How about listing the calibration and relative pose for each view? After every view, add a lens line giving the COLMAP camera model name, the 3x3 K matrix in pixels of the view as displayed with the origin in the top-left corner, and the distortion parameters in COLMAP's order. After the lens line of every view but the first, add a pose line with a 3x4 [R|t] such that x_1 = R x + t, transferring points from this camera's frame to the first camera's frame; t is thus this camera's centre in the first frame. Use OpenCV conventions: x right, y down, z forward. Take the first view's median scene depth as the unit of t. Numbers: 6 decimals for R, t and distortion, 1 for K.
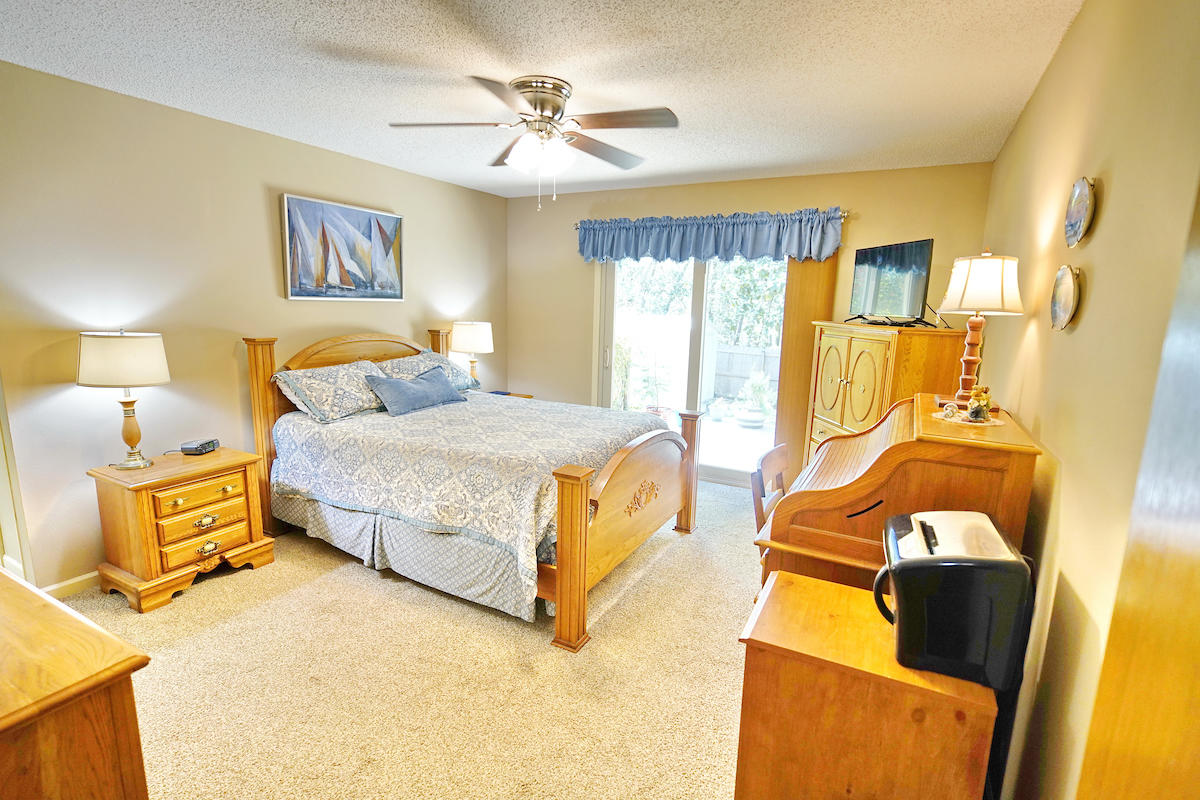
lens RADIAL K [[567.3, 0, 604.0], [0, 567.3, 401.4], [0, 0, 1]] dist [-0.008839, 0.005293]
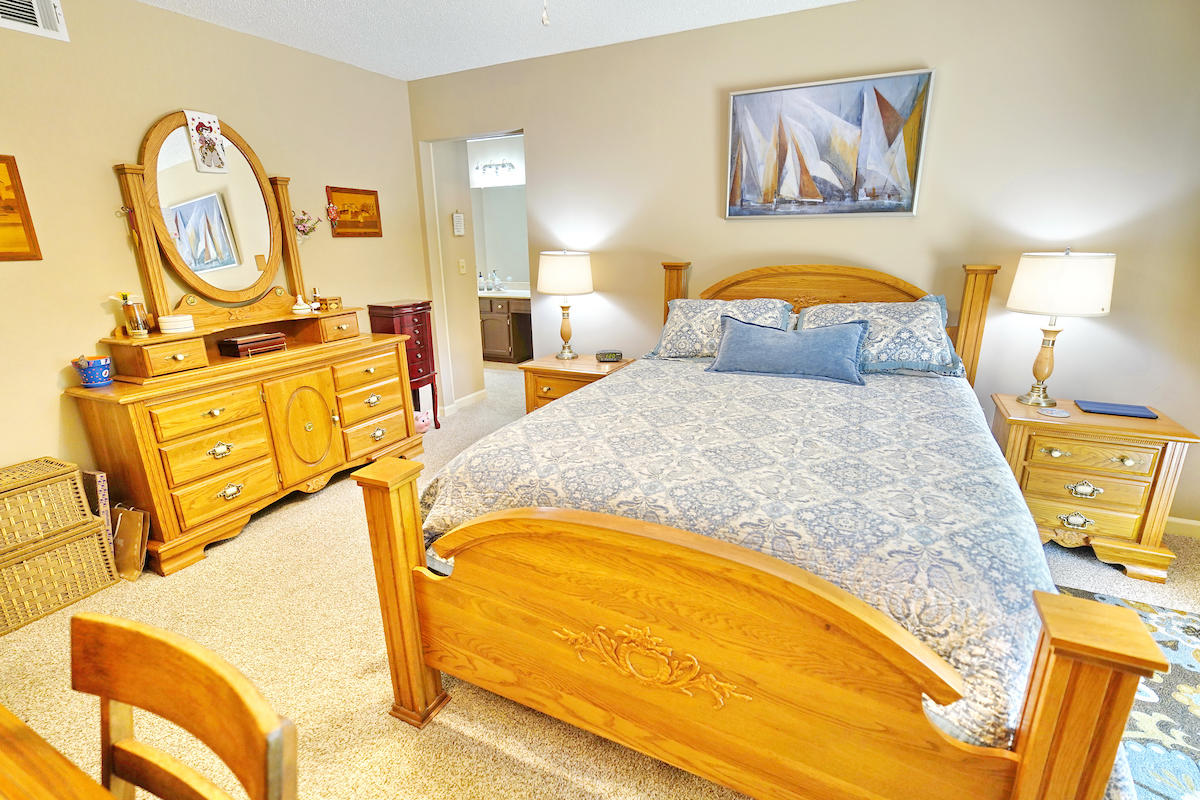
lens RADIAL K [[567.3, 0, 592.6], [0, 567.3, 398.2], [0, 0, 1]] dist [-0.008839, 0.005293]
pose [[0.019382, 0.253998, -0.967011, 0.335870], [-0.156553, 0.956033, 0.247977, -0.093046], [0.987479, 0.146582, 0.058294, 0.718167]]
